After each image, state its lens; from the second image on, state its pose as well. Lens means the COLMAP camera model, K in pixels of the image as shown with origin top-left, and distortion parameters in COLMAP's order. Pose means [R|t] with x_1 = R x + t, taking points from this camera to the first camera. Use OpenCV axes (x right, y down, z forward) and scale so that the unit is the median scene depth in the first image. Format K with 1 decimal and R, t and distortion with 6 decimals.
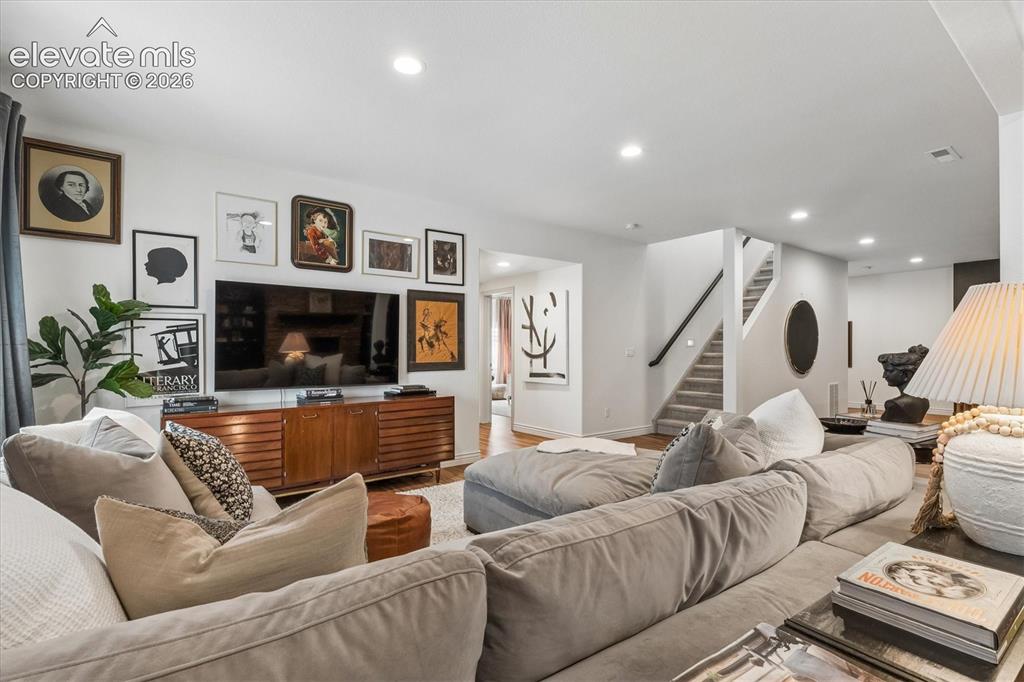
lens RADIAL K [[478.5, 0, 513.1], [0, 478.5, 349.6], [0, 0, 1]] dist [0.000282, -0.000379]
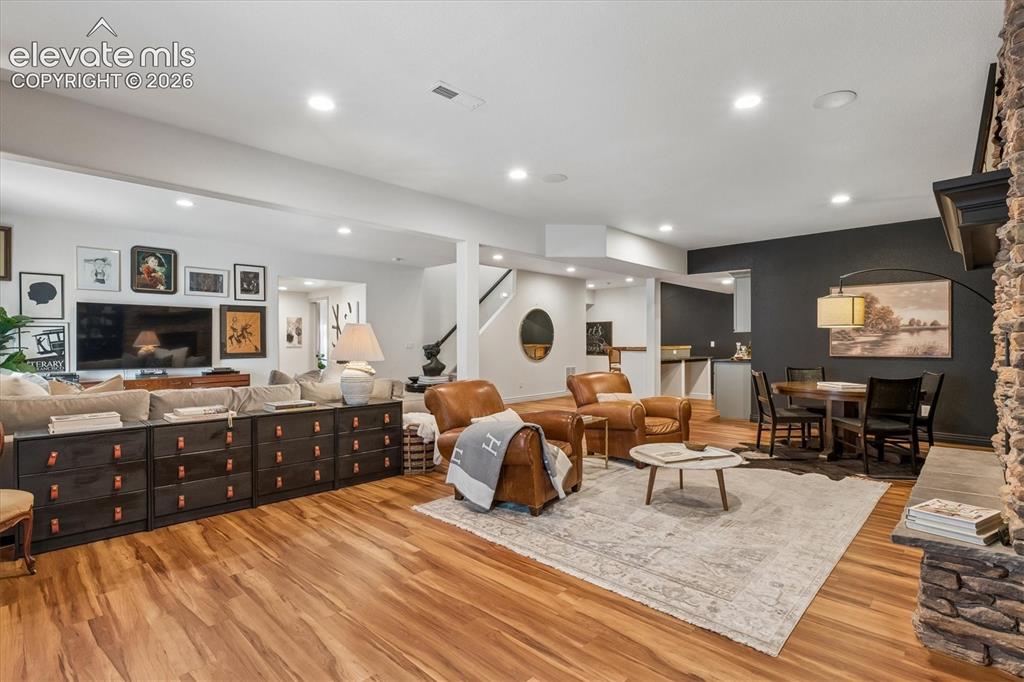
lens RADIAL K [[494.8, 0, 513.5], [0, 494.8, 344.7], [0, 0, 1]] dist [-0.002566, -0.000924]
pose [[0.985440, -0.002863, 0.170000, 0.475449], [0.002005, 0.999984, 0.005218, -0.005689], [-0.170012, -0.004801, 0.985430, -0.774361]]
